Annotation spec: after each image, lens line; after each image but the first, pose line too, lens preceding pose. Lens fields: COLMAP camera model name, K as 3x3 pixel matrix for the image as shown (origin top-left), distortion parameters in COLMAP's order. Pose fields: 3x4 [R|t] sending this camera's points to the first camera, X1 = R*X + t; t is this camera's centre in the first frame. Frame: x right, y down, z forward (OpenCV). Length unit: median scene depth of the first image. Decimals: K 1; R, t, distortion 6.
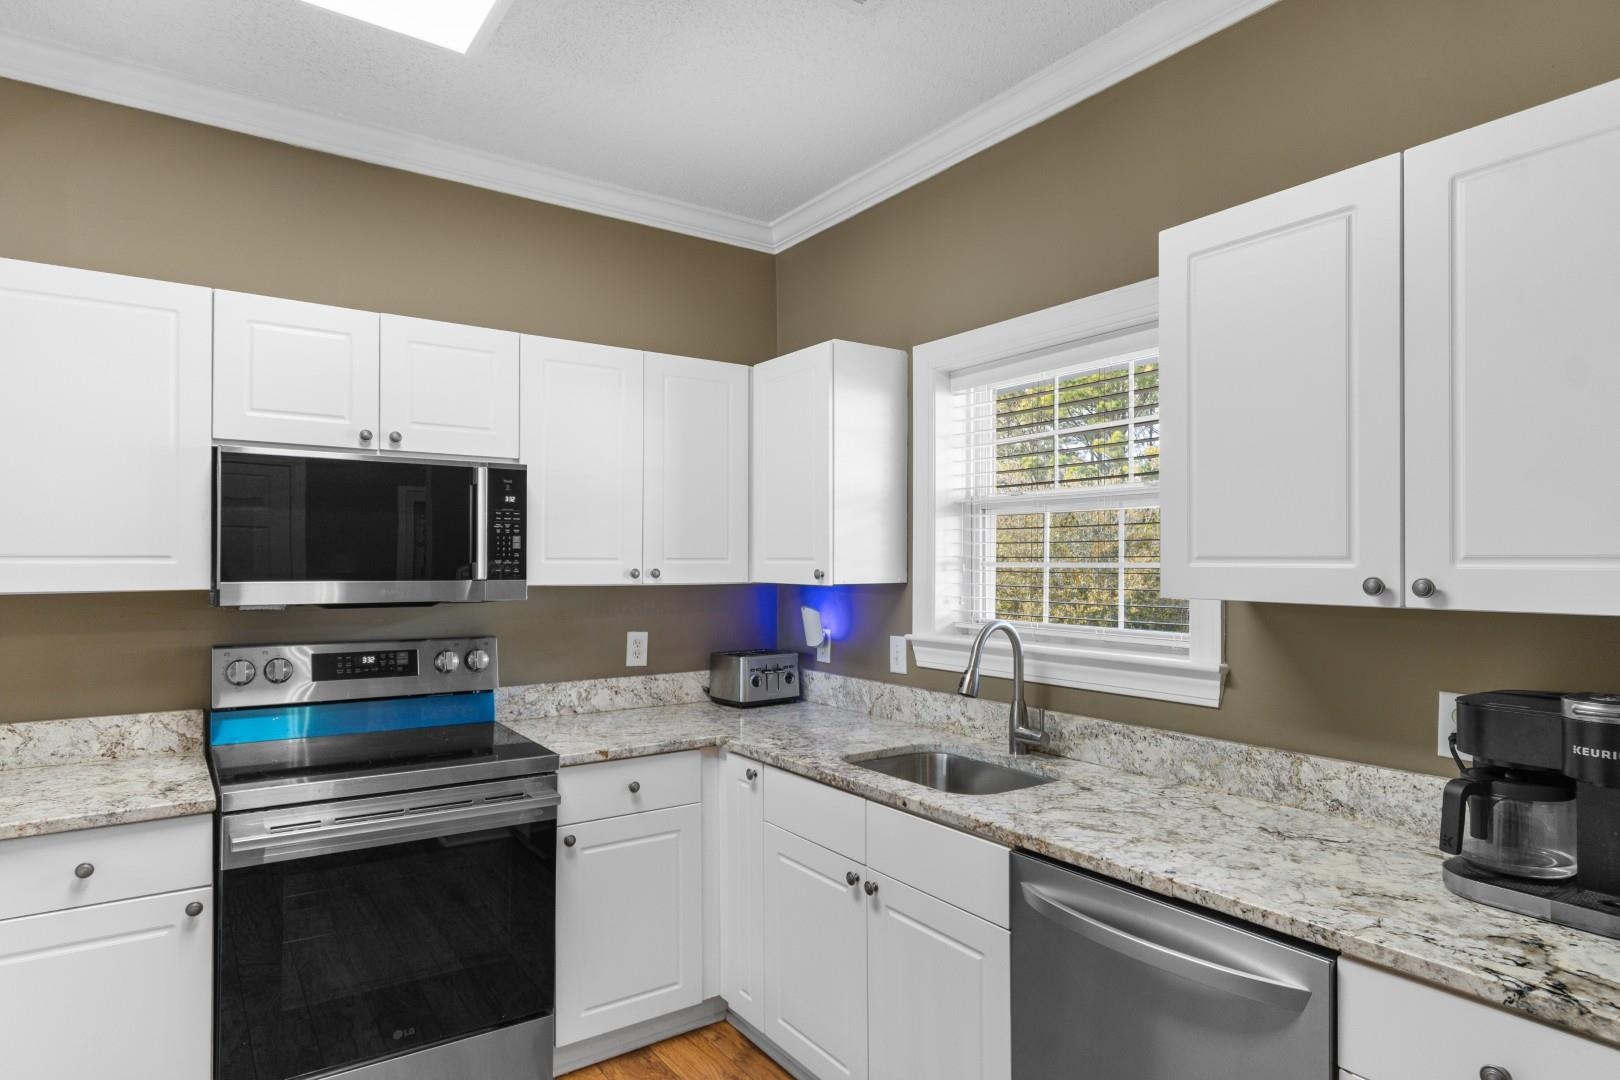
lens RADIAL K [[908.4, 0, 809.4], [0, 908.4, 556.9], [0, 0, 1]] dist [0.002920, -0.005936]
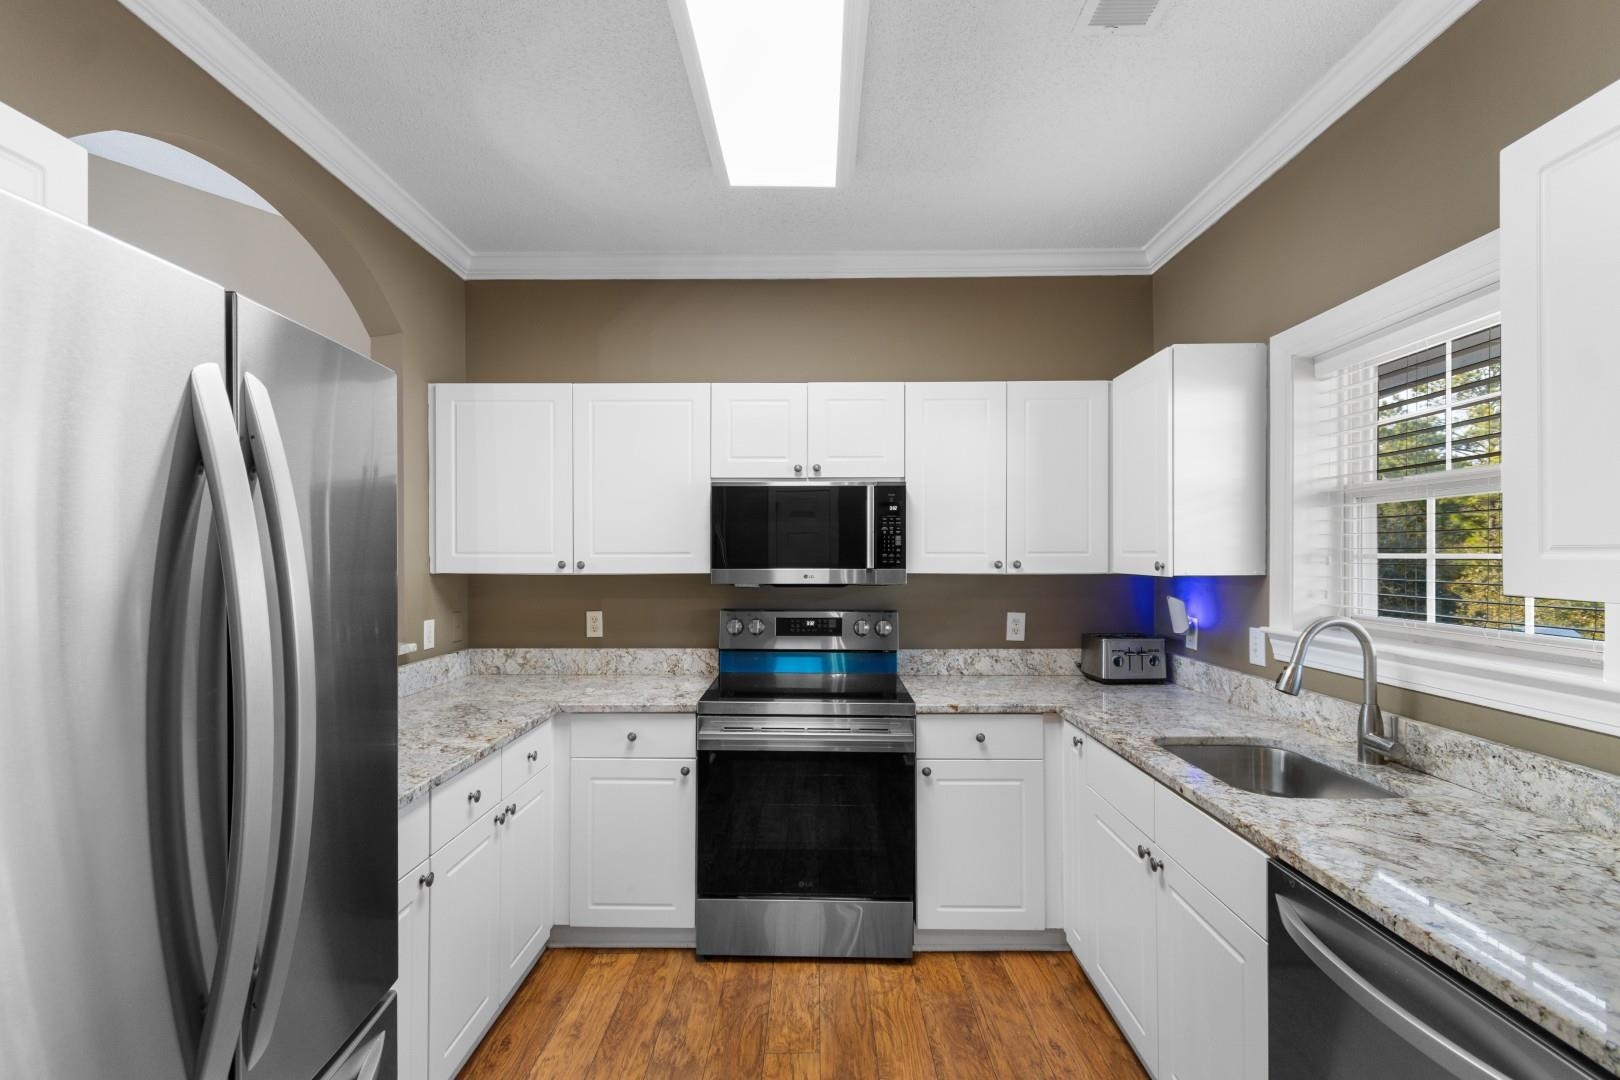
lens RADIAL K [[716.0, 0, 813.3], [0, 716.0, 555.4], [0, 0, 1]] dist [0.000599, -0.000223]
pose [[0.809336, -0.002791, -0.587340, 0.205985], [0.006112, 0.999975, 0.003670, 0.000967], [0.587315, -0.006560, 0.809332, 0.086590]]
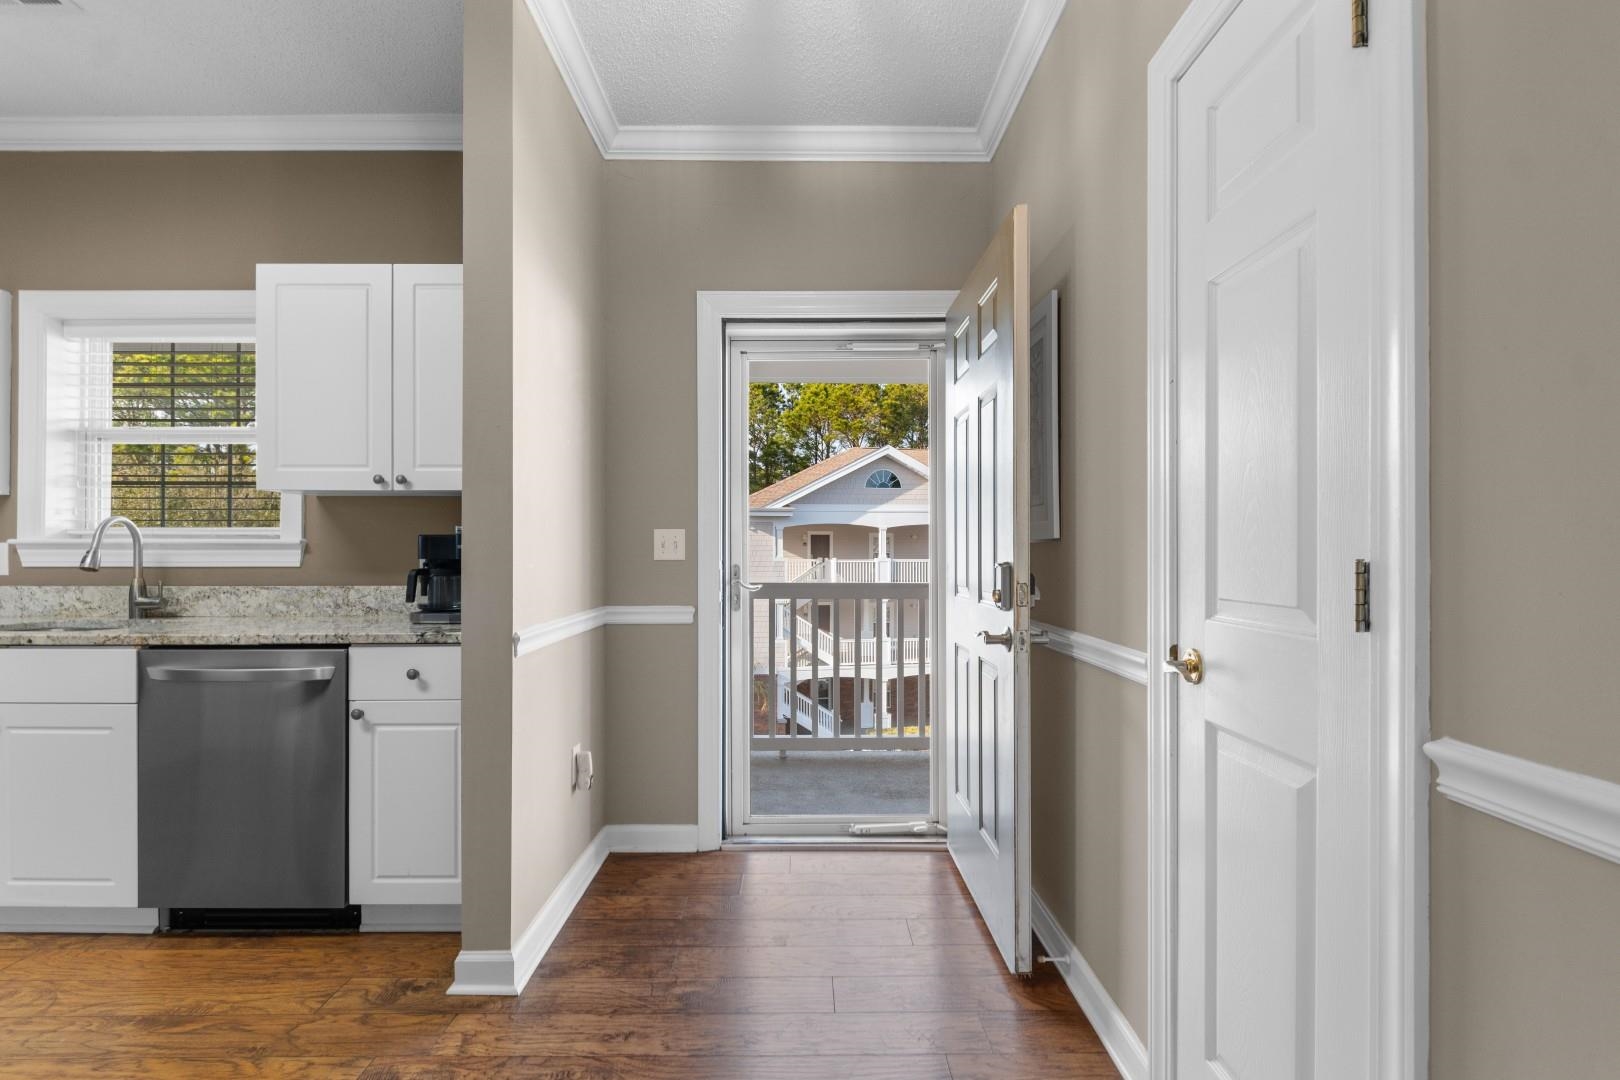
lens RADIAL K [[767.8, 0, 807.2], [0, 767.8, 545.8], [0, 0, 1]] dist [0.002960, -0.002170]
pose [[0.570266, 0.004828, 0.821446, -0.139662], [-0.000420, 0.999984, -0.005586, 0.118863], [-0.821460, 0.002840, 0.570259, -0.458888]]
